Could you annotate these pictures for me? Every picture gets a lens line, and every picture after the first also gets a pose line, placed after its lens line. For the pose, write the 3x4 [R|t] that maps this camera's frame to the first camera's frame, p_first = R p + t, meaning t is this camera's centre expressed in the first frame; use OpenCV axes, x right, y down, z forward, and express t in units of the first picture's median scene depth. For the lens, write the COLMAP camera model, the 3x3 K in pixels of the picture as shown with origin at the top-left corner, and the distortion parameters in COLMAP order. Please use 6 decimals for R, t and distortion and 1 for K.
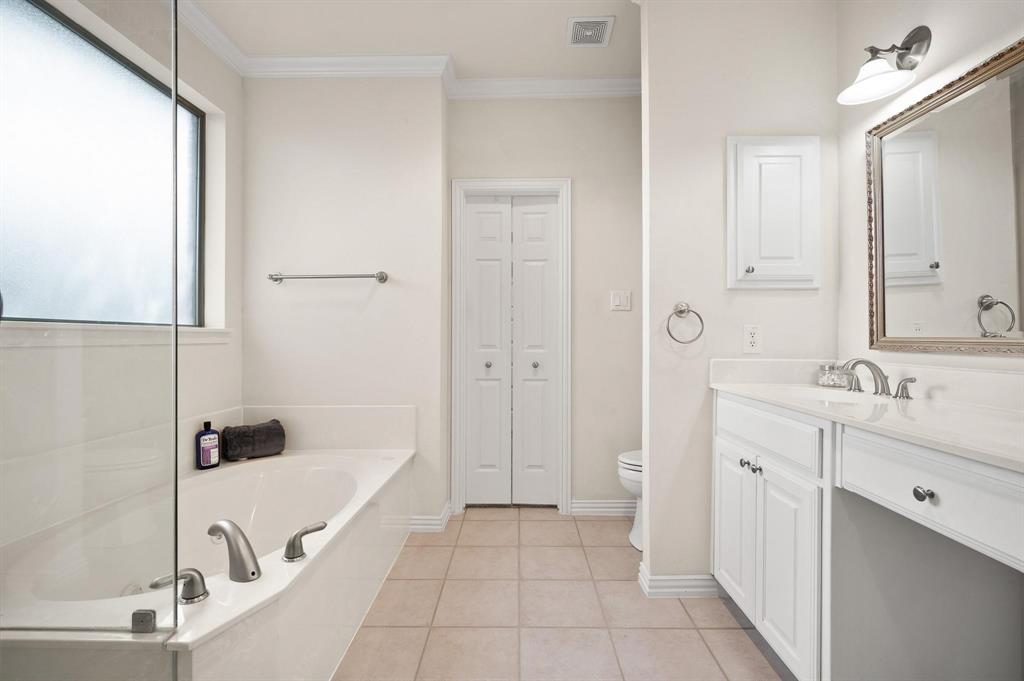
lens RADIAL K [[470.3, 0, 512.9], [0, 470.3, 340.2], [0, 0, 1]] dist [-0.002868, -0.000330]
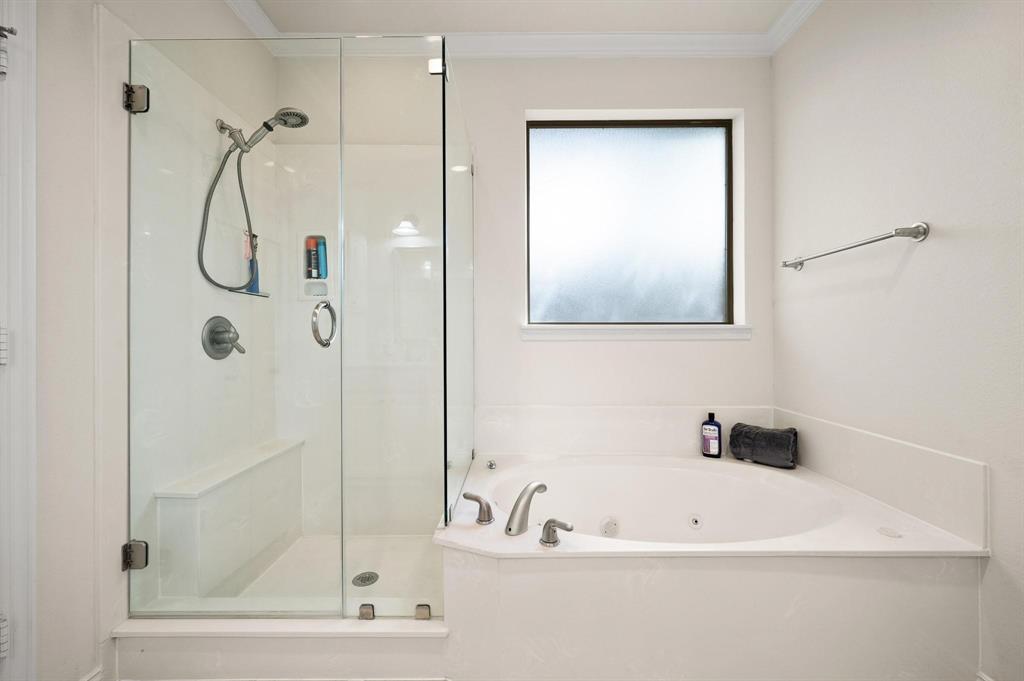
lens RADIAL K [[410.7, 0, 513.2], [0, 410.7, 337.6], [0, 0, 1]] dist [-0.001697, -0.000221]
pose [[0.011137, 0.000832, -0.999938, 0.256376], [0.002138, 0.999997, 0.000856, 0.000661], [0.999936, -0.002148, 0.011135, 0.504890]]
